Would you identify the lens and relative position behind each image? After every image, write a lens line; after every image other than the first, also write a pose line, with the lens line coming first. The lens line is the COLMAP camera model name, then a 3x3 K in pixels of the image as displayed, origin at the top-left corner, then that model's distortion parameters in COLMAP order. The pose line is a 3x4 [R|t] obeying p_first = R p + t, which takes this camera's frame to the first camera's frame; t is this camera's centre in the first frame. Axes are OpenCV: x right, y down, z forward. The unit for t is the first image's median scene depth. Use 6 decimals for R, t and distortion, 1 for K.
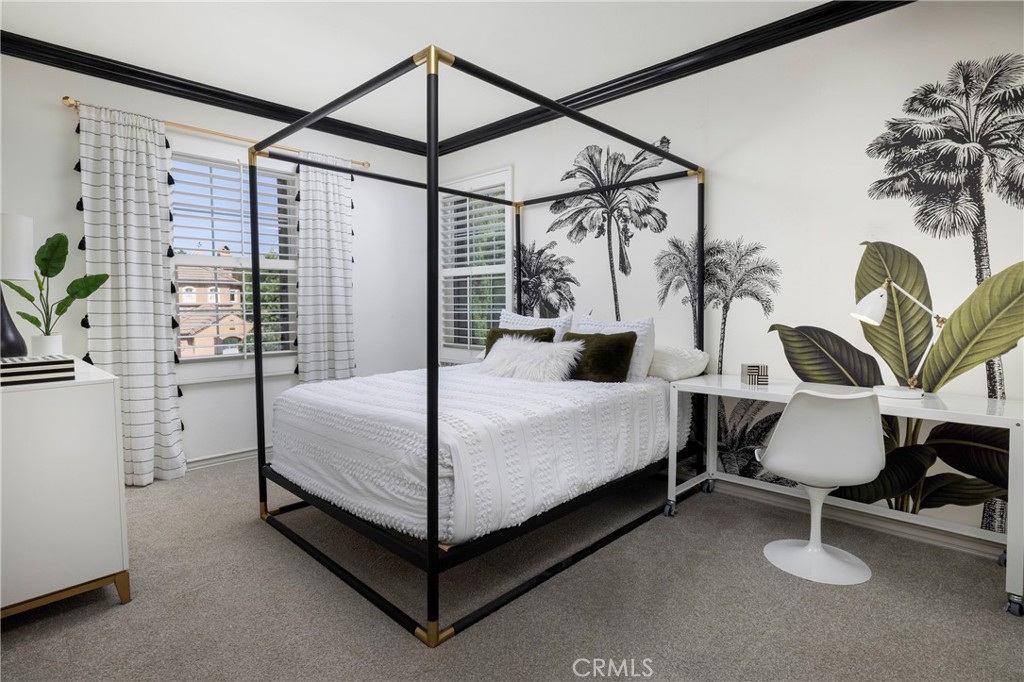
lens RADIAL K [[517.7, 0, 508.9], [0, 517.7, 334.4], [0, 0, 1]] dist [-0.002524, -0.000413]
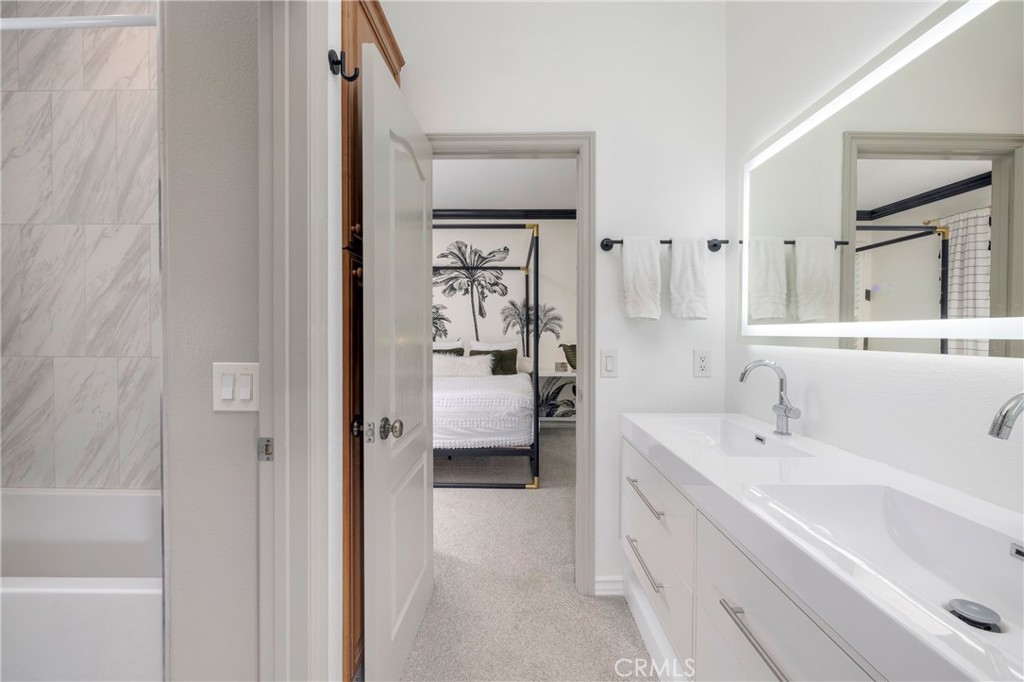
lens RADIAL K [[431.1, 0, 511.0], [0, 431.1, 339.8], [0, 0, 1]] dist [0.000163, 0.000002]
pose [[0.722149, -0.004012, 0.691726, -0.735989], [0.030993, 0.999167, -0.026560, 0.003492], [-0.691043, 0.040619, 0.721672, -0.138137]]
